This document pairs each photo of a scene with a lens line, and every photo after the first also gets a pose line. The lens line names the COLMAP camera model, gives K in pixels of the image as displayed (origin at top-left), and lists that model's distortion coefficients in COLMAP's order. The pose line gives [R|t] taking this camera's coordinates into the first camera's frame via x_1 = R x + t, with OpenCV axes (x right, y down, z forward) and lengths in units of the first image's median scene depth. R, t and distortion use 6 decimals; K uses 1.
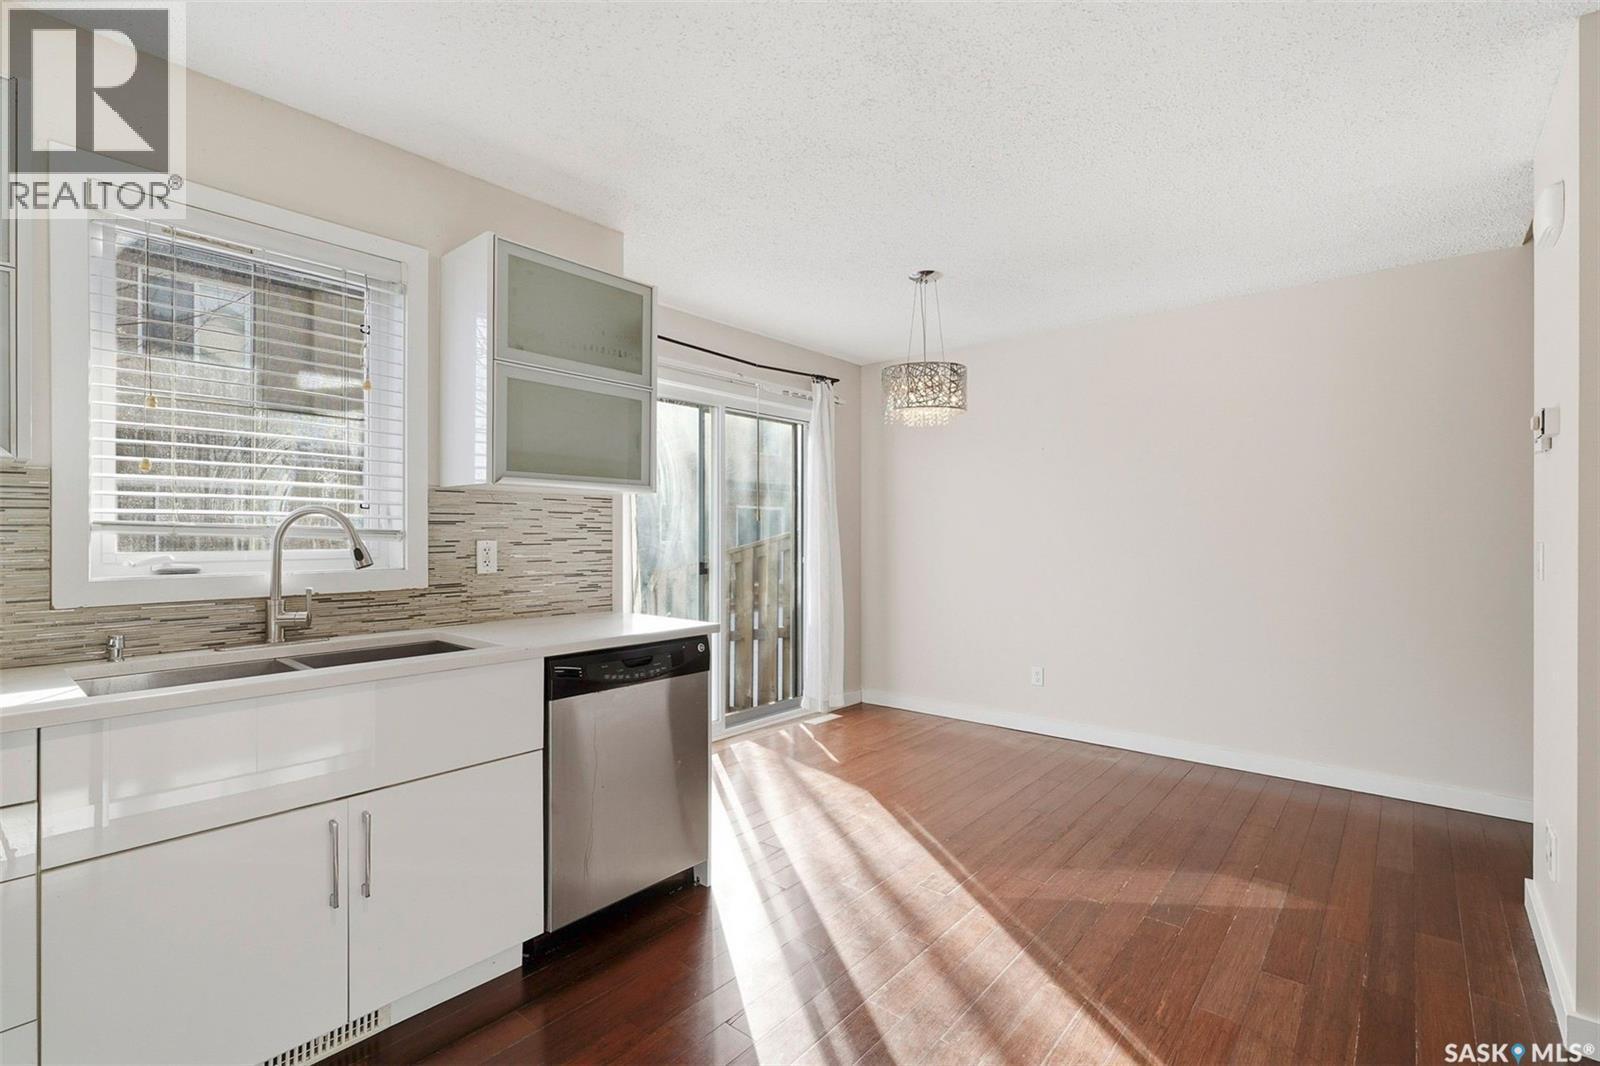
lens RADIAL K [[727.0, 0, 821.9], [0, 727.0, 537.2], [0, 0, 1]] dist [-0.004804, -0.000373]
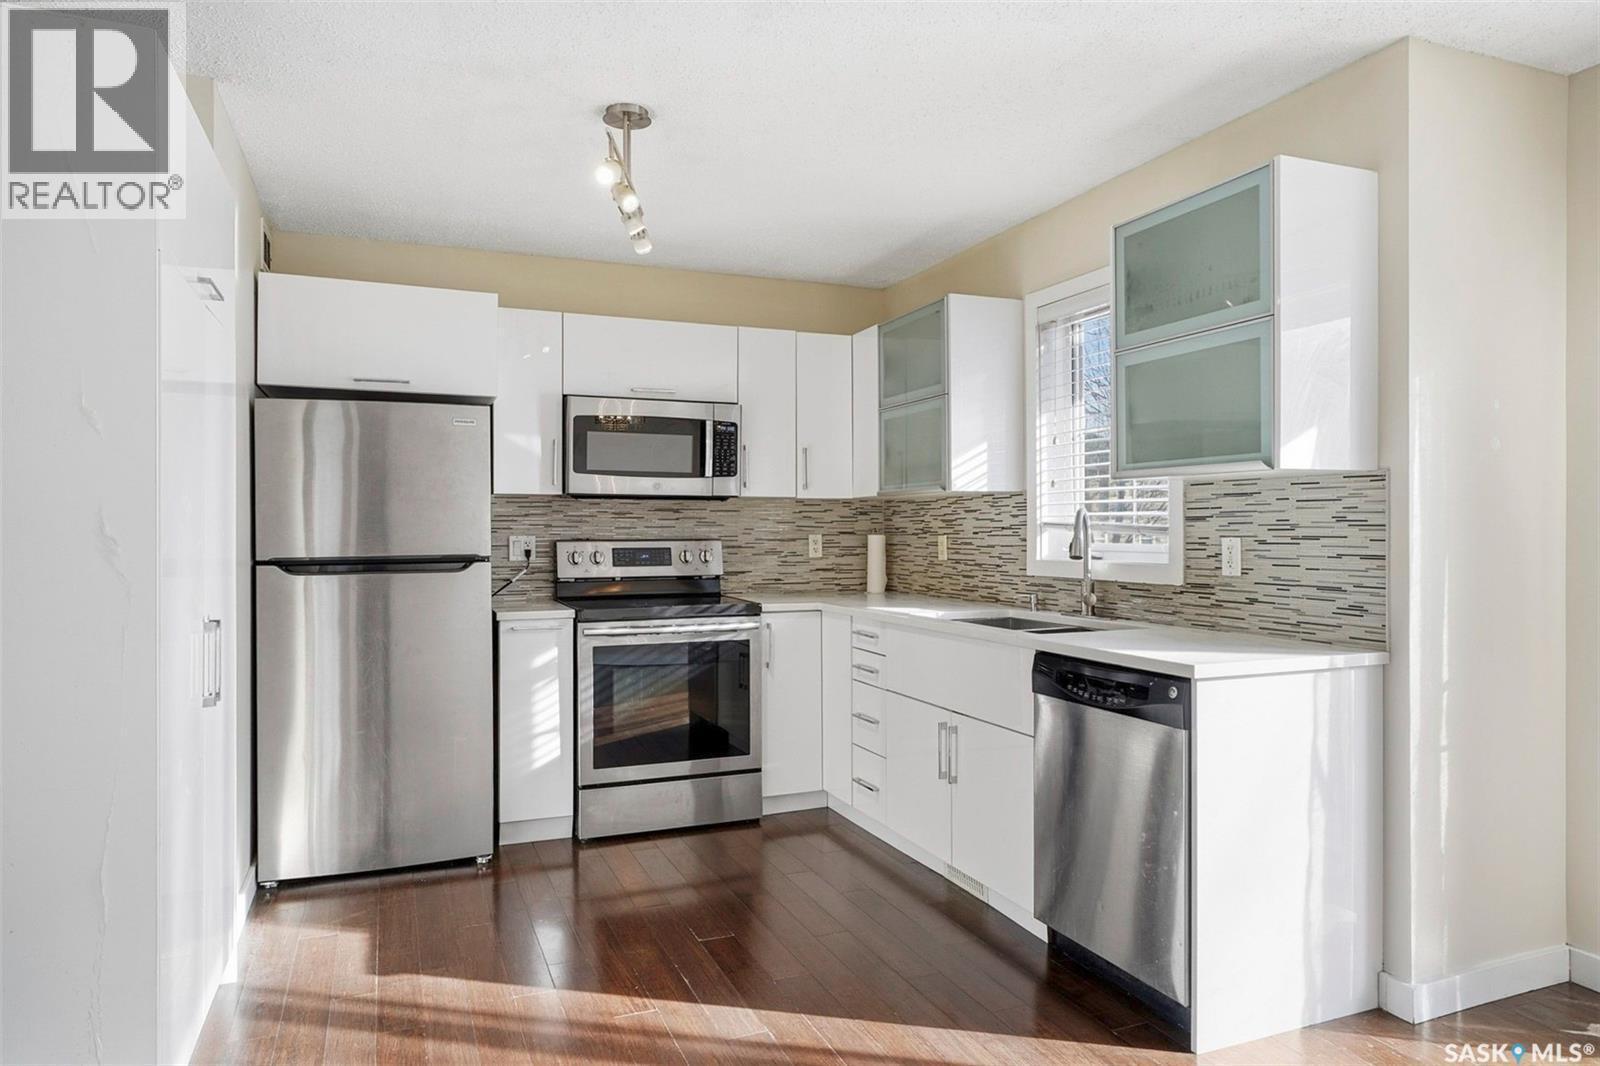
lens RADIAL K [[1038.9, 0, 800.0], [0, 1038.9, 533.0], [0, 0, 1]] dist [-0.008827, -0.002413]
pose [[-0.470201, 0.003803, -0.882551, 0.850541], [-0.001131, 0.999987, 0.004912, -0.006673], [0.882559, 0.003307, -0.470190, 1.103721]]
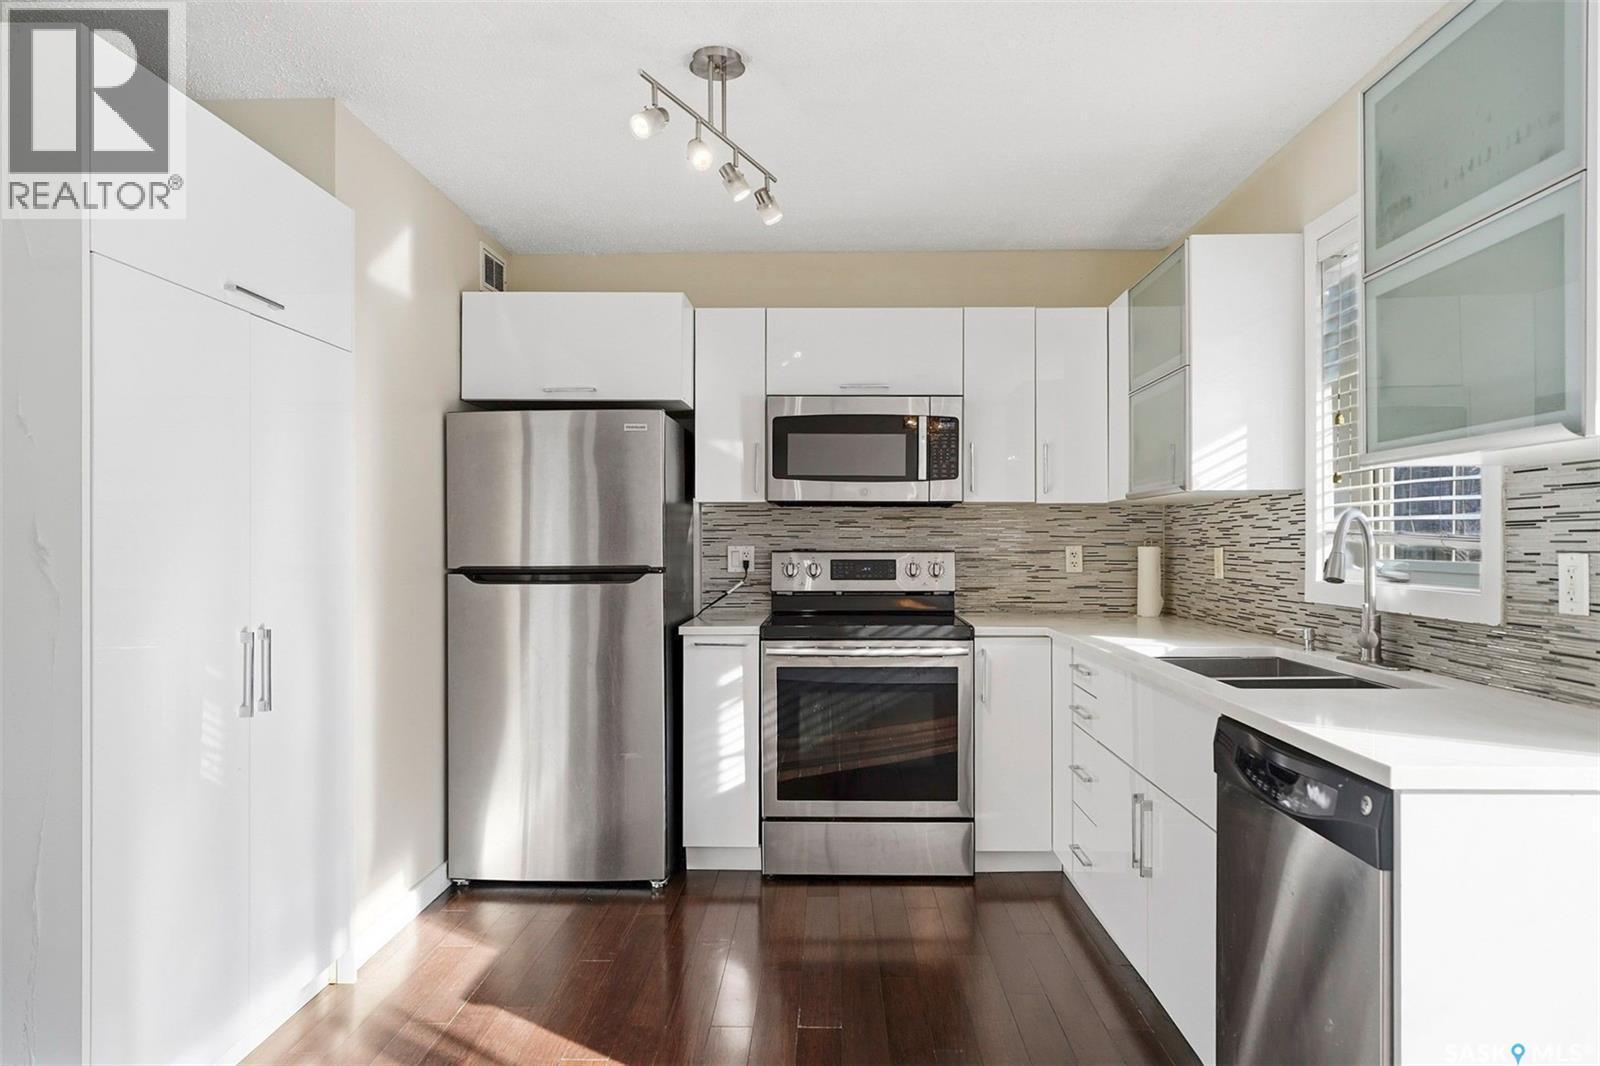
lens RADIAL K [[1003.0, 0, 801.0], [0, 1003.0, 545.7], [0, 0, 1]] dist [-0.006348, 0.001352]
pose [[-0.787437, 0.003577, -0.616385, 0.444782], [-0.001795, 0.999966, 0.008096, -0.006690], [0.616393, 0.007481, -0.787403, 1.206678]]
